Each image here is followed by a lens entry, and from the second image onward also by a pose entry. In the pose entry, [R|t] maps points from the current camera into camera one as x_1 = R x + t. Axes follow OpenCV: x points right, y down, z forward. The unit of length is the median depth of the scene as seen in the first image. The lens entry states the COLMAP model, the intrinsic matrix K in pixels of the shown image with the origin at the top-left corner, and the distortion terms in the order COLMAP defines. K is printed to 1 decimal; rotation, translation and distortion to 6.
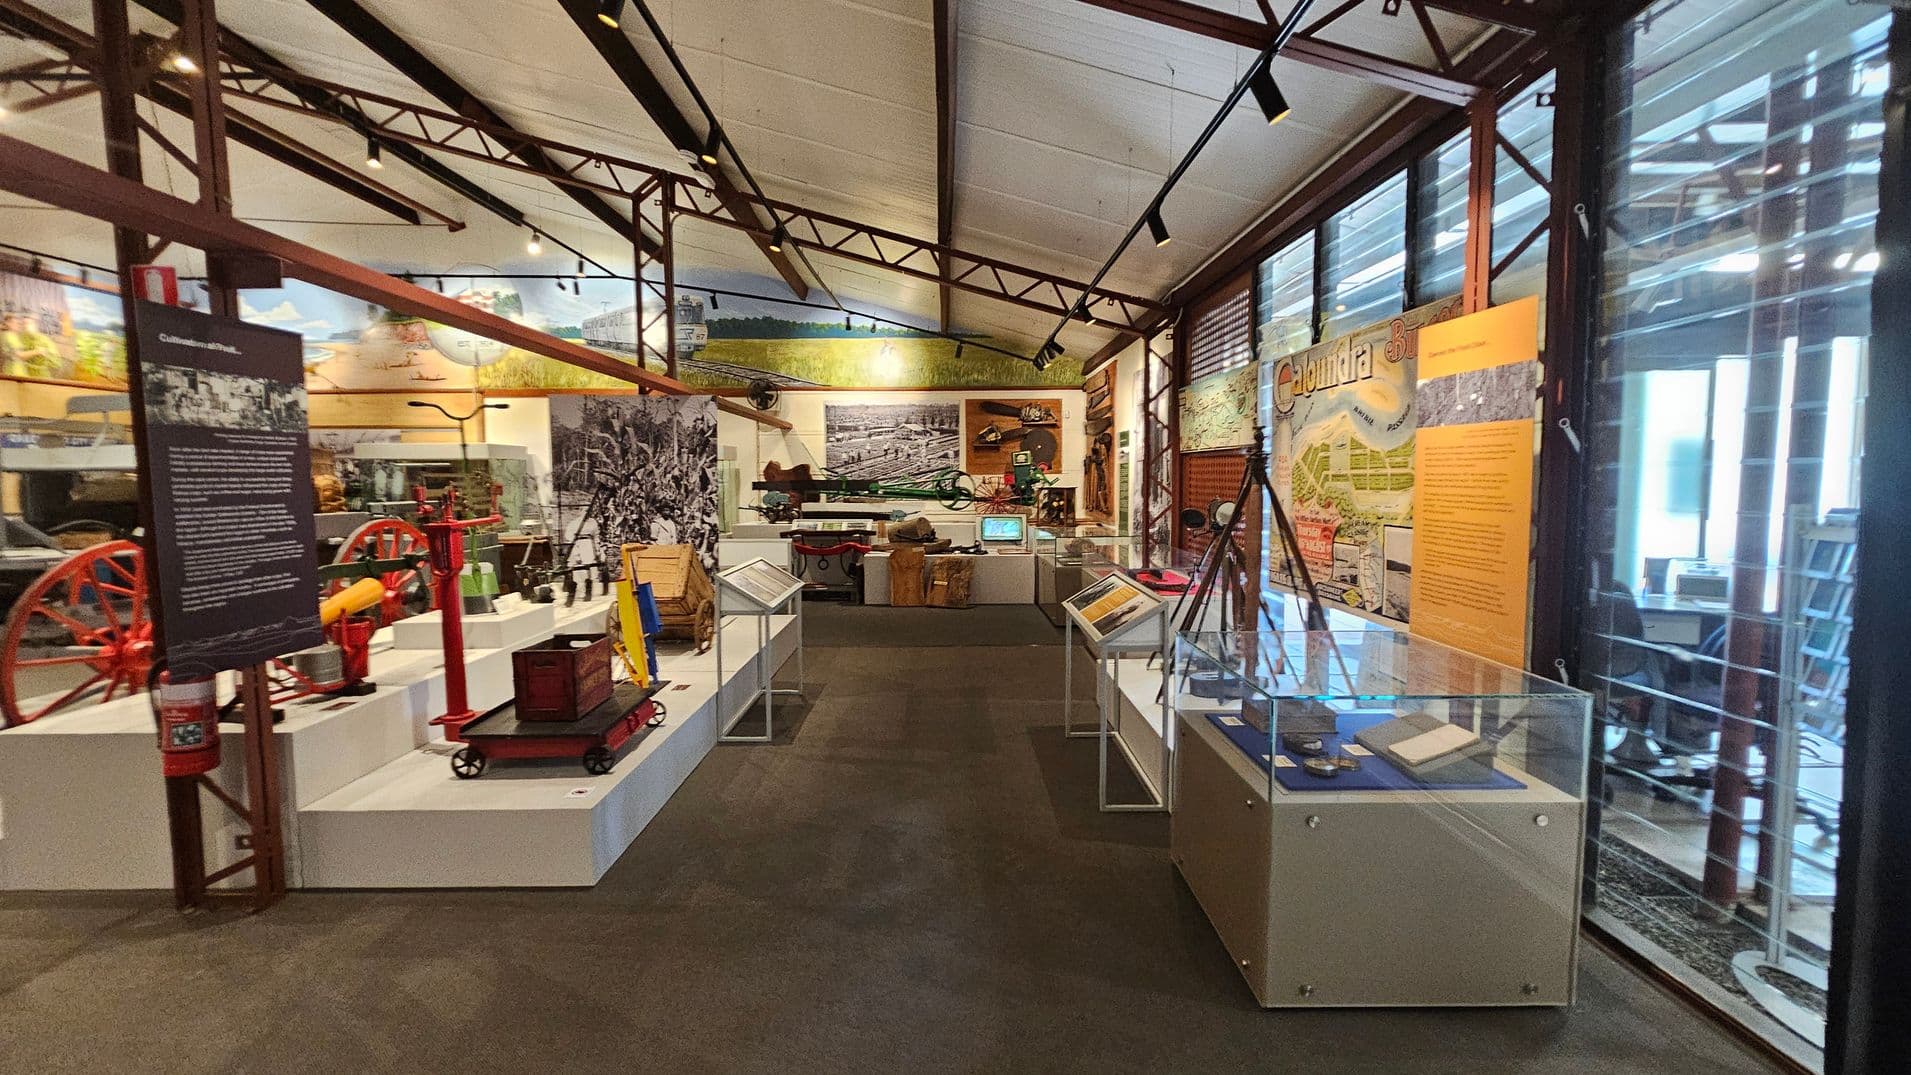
lens RADIAL K [[786.2, 0, 942.4], [0, 786.2, 531.7], [0, 0, 1]] dist [-0.000384, 0.000132]
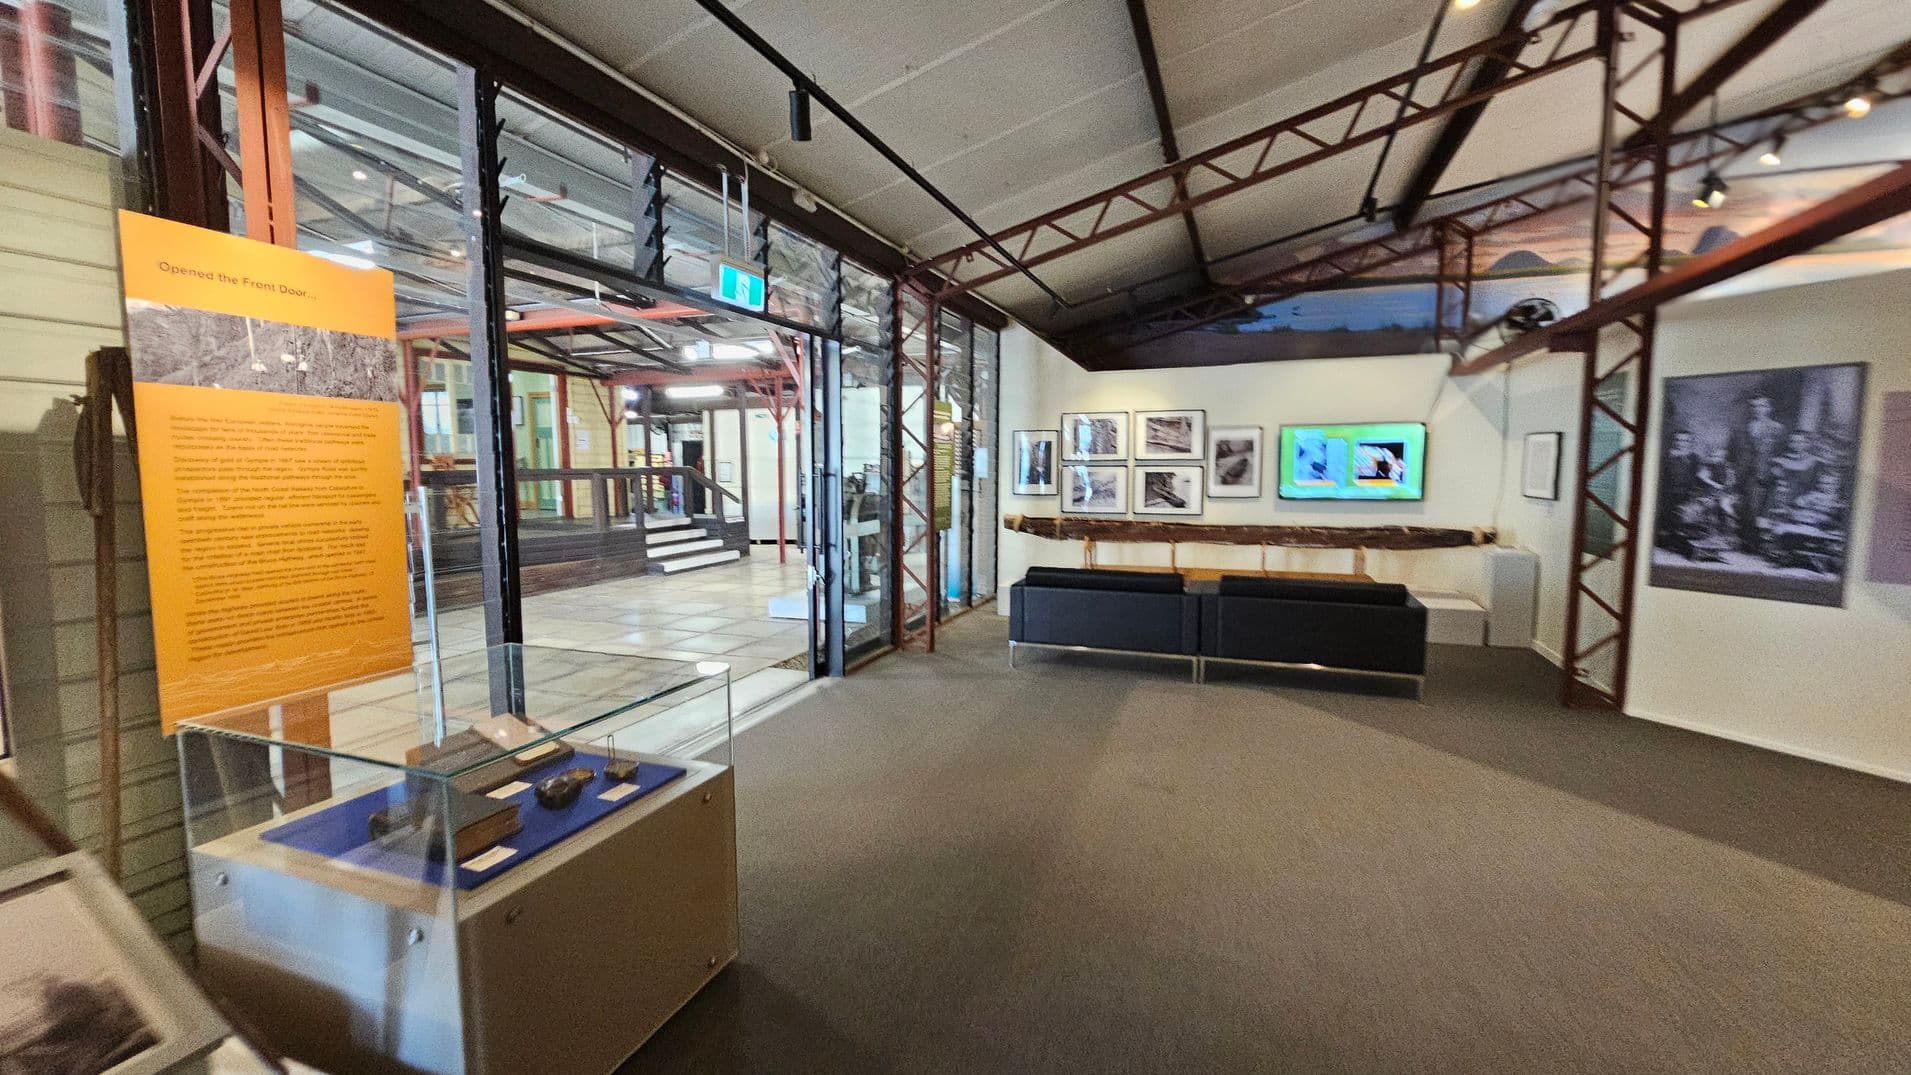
lens RADIAL K [[806.9, 0, 982.5], [0, 806.9, 537.3], [0, 0, 1]] dist [0.050462, -0.000589]
pose [[-0.943757, -0.024951, 0.329698, -0.062292], [0.027587, 0.987730, 0.153717, -0.029345], [-0.329488, 0.154167, -0.931488, 0.428434]]
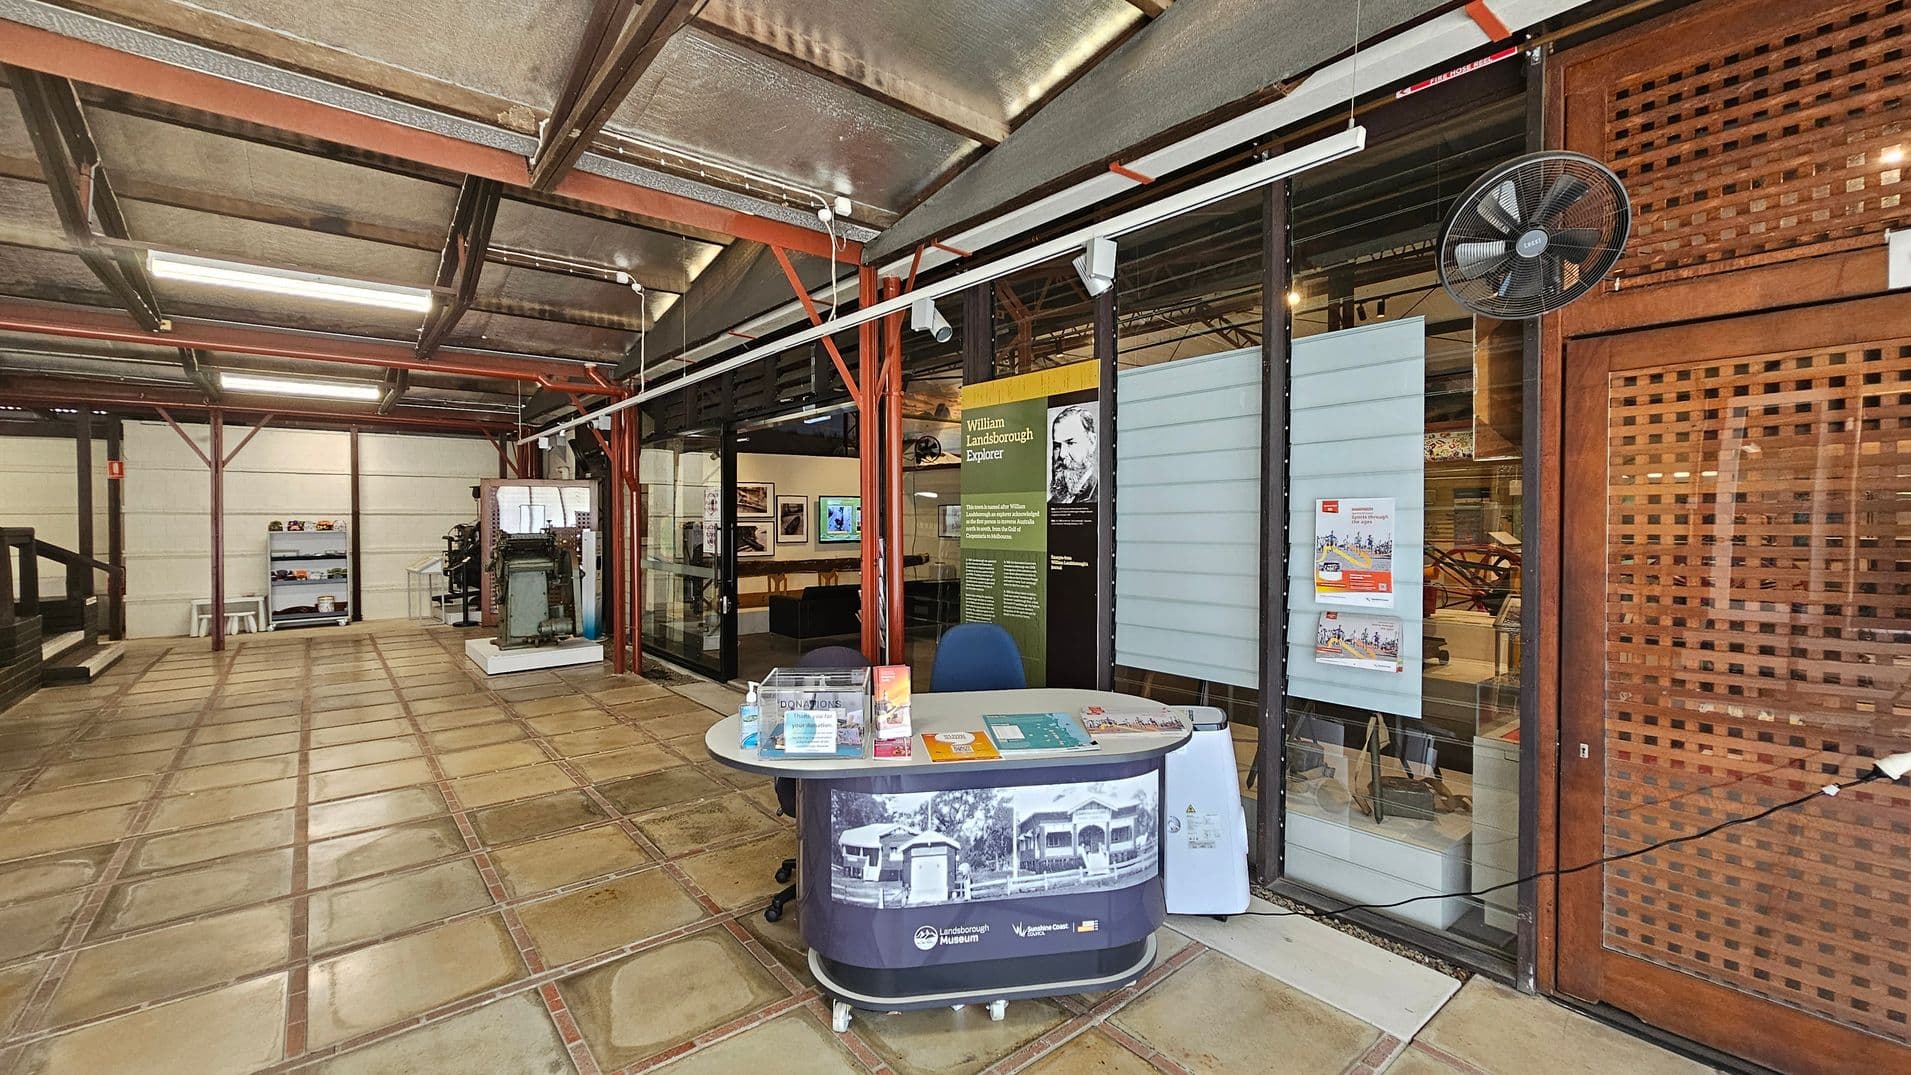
lens RADIAL K [[786.2, 0, 948.4], [0, 786.2, 535.6], [0, 0, 1]] dist [0.000166, 0.000251]
pose [[-0.778049, 0.019712, -0.627894, 0.545345], [-0.036211, 0.996438, 0.076153, -0.045842], [0.627159, 0.081987, -0.774564, 0.644701]]
